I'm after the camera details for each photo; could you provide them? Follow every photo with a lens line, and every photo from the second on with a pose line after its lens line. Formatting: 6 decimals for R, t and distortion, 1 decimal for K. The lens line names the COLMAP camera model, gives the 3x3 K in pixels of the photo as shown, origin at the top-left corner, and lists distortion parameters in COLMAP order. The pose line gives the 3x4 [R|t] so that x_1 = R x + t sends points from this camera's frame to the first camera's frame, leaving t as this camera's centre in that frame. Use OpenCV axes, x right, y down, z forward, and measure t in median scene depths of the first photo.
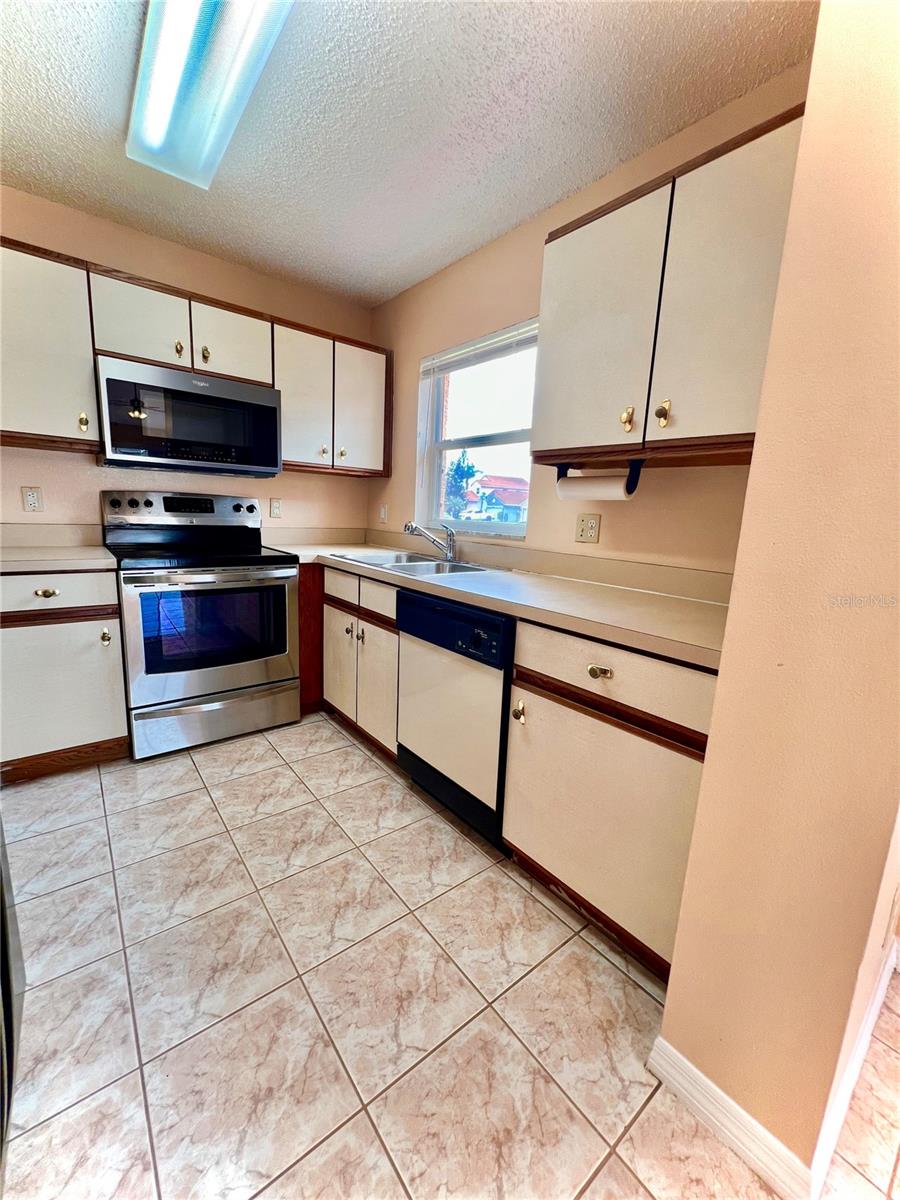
lens RADIAL K [[480.3, 0, 384.2], [0, 480.3, 557.7], [0, 0, 1]] dist [-0.006212, 0.001296]
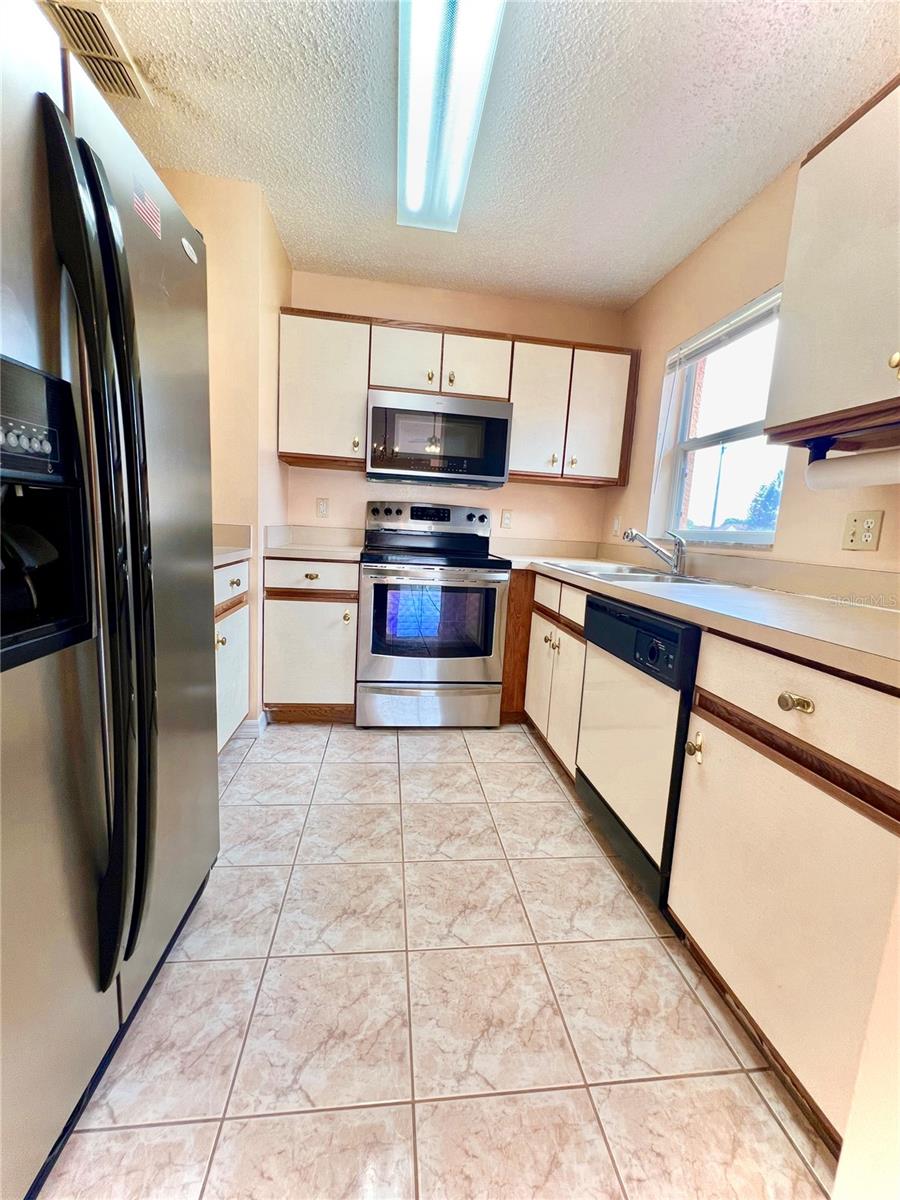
lens RADIAL K [[480.3, 0, 449.9], [0, 480.3, 573.1], [0, 0, 1]] dist [-0.006212, 0.001296]
pose [[0.867204, 0.058640, -0.494488, 0.243279], [-0.089769, 0.995182, -0.039415, 0.084785], [0.489794, 0.078570, 0.868291, 0.080123]]
